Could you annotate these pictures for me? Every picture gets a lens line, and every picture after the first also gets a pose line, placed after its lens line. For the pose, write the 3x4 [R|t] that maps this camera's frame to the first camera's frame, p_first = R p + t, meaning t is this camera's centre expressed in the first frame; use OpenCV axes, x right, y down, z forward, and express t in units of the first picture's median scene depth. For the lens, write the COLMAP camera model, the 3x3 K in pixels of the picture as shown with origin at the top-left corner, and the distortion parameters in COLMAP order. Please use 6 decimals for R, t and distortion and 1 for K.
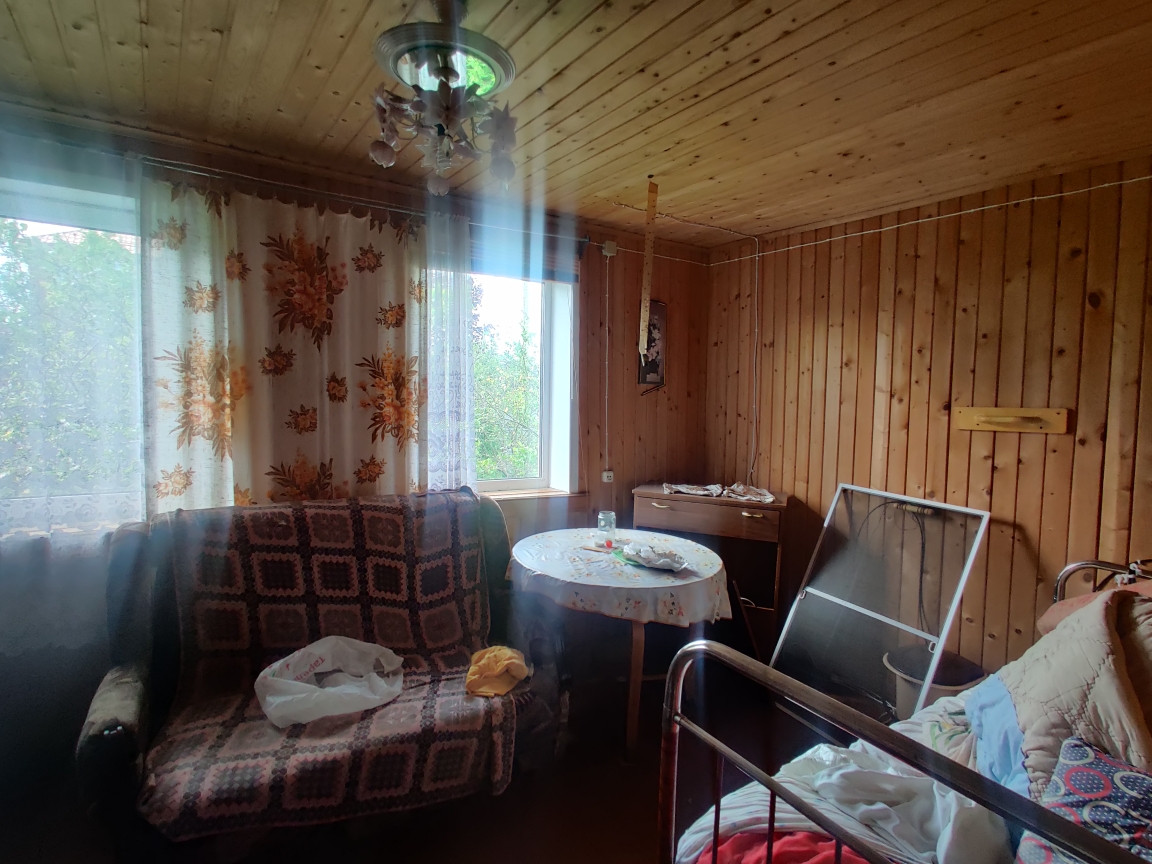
lens RADIAL K [[571.7, 0, 580.1], [0, 571.7, 430.7], [0, 0, 1]] dist [-0.013526, 0.024080]
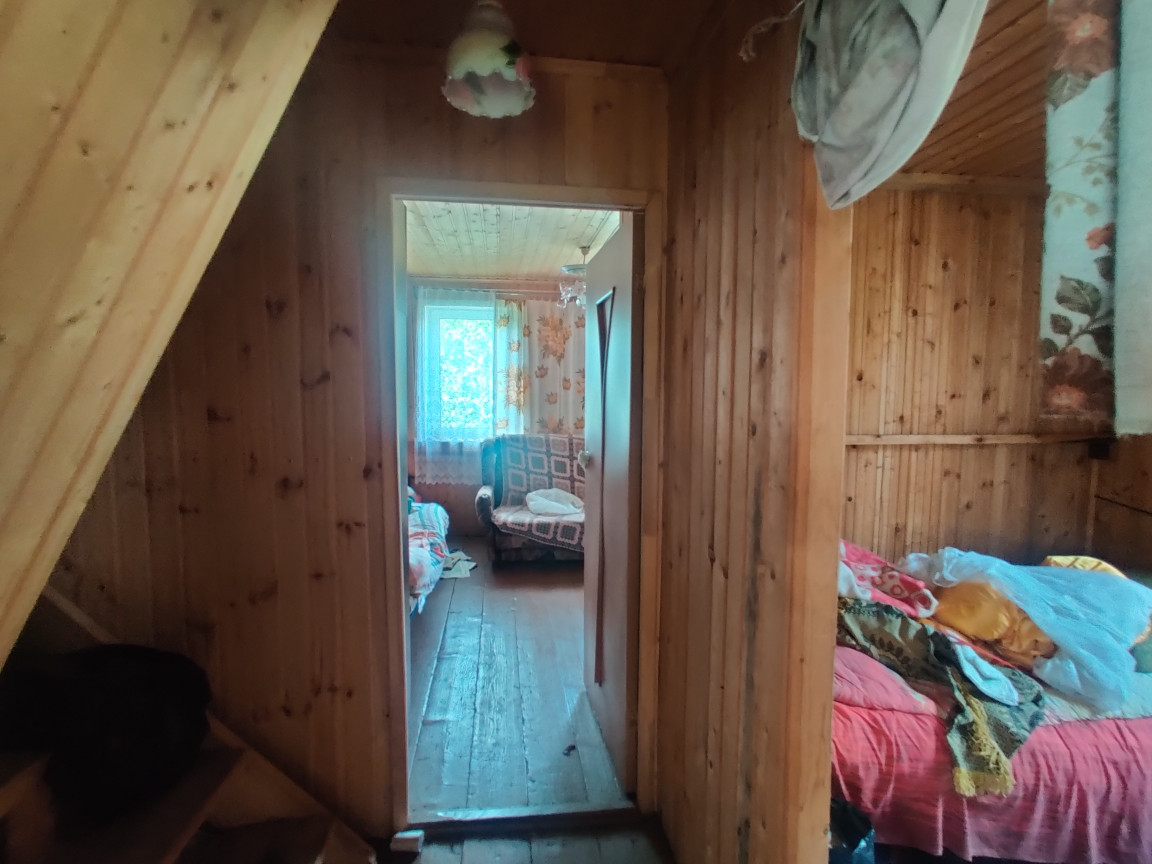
lens RADIAL K [[571.7, 0, 580.1], [0, 571.7, 430.7], [0, 0, 1]] dist [-0.013526, 0.024080]
pose [[0.883102, 0.020965, -0.468712, 0.691546], [-0.024249, 0.999705, -0.000971, 0.112733], [0.468554, 0.012223, 0.883350, -0.952080]]
